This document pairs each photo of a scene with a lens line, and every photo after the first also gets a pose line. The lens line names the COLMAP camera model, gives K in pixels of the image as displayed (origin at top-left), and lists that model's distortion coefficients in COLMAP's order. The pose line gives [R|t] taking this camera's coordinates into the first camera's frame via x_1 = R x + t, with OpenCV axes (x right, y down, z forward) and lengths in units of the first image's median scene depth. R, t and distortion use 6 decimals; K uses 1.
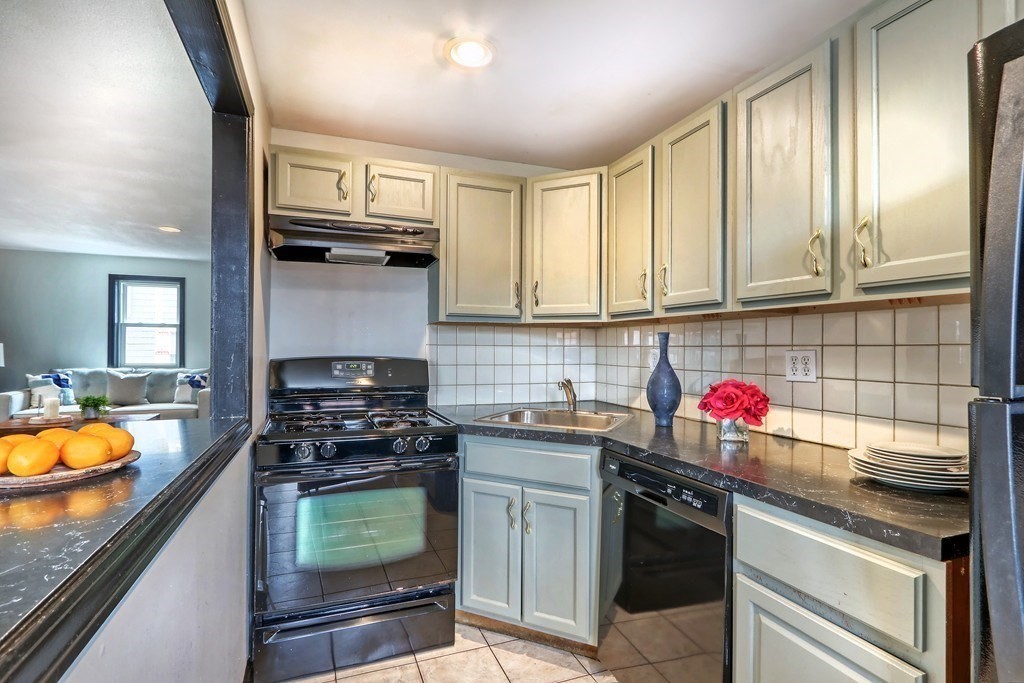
lens RADIAL K [[482.3, 0, 495.4], [0, 482.3, 347.8], [0, 0, 1]] dist [-0.004488, -0.000846]
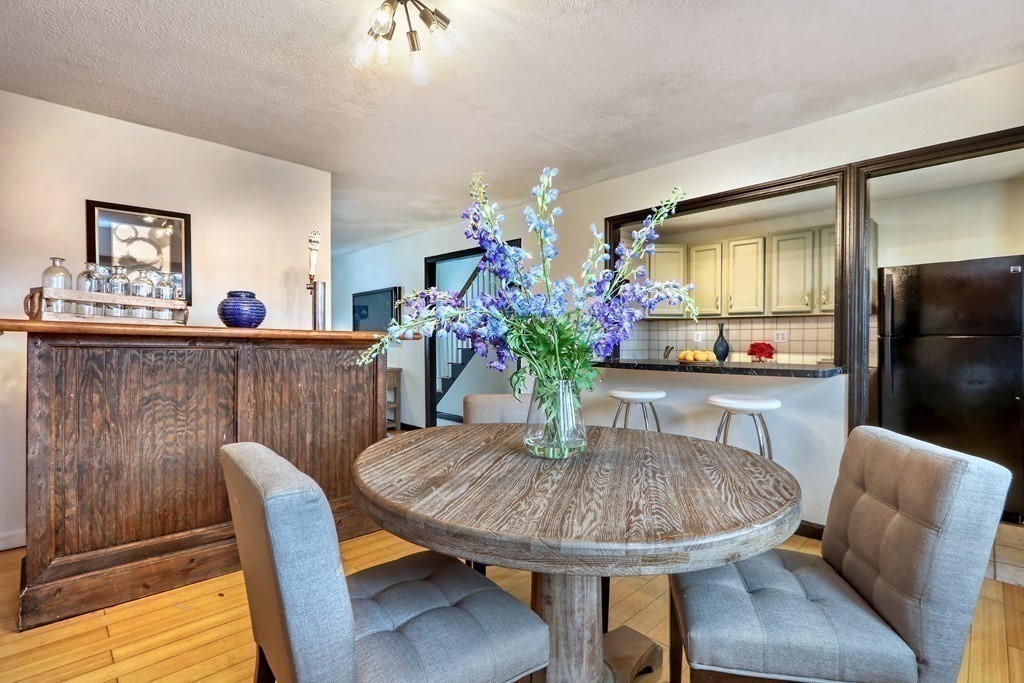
lens RADIAL K [[482.3, 0, 503.7], [0, 482.3, 338.6], [0, 0, 1]] dist [-0.004488, -0.000846]
pose [[0.920930, -0.004590, 0.389700, -1.843425], [0.001799, 0.999970, 0.007528, 0.026033], [-0.389723, -0.006232, 0.920911, -0.861109]]
